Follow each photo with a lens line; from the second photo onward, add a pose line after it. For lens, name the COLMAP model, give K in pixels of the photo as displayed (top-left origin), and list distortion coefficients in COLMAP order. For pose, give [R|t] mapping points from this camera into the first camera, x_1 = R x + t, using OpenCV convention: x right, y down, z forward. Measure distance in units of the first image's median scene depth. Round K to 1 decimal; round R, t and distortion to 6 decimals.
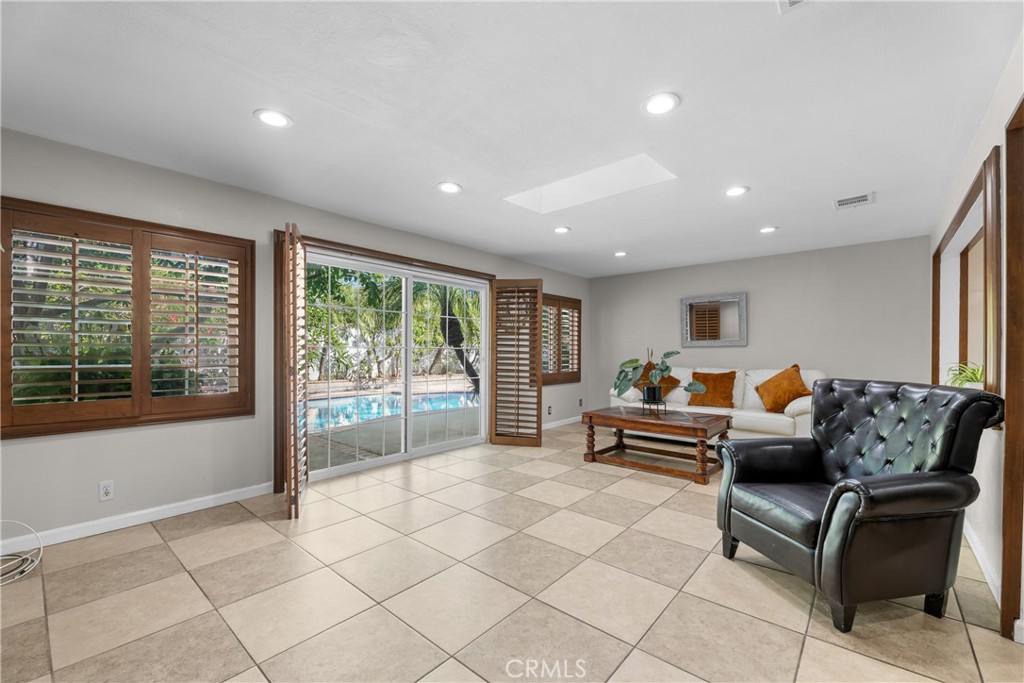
lens RADIAL K [[420.2, 0, 512.1], [0, 420.2, 352.3], [0, 0, 1]] dist [-0.000425, -0.000074]
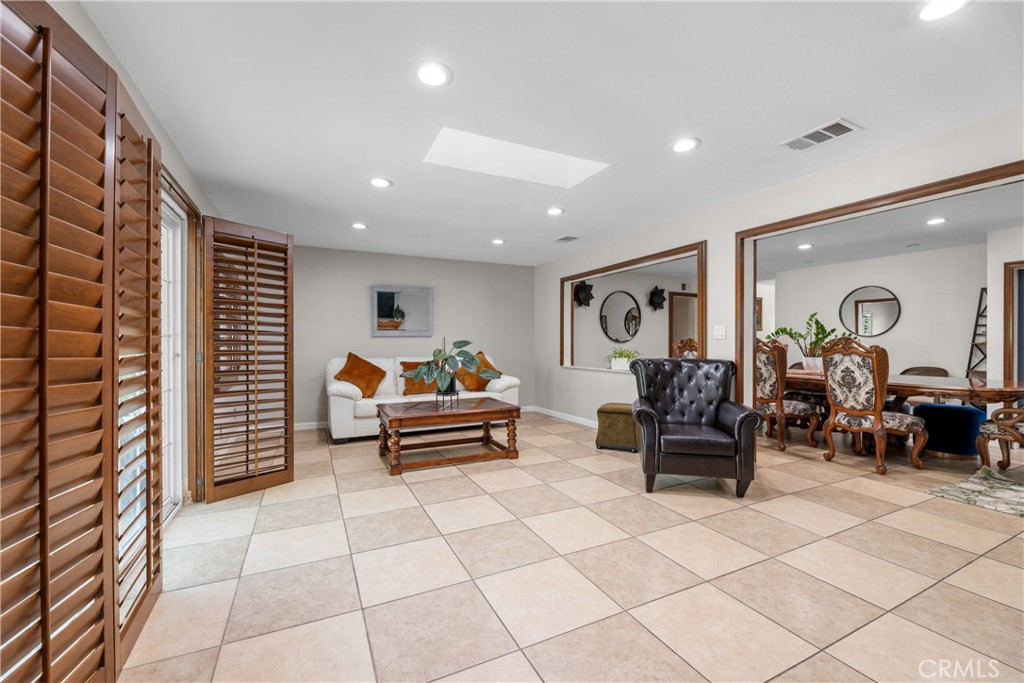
lens RADIAL K [[417.9, 0, 512.0], [0, 417.9, 341.5], [0, 0, 1]] dist [0.001199, 0.000018]
pose [[0.388278, 0.000254, 0.921542, -0.490926], [0.002162, 0.999997, -0.001187, 0.001221], [-0.921540, 0.002453, 0.388277, 0.480658]]
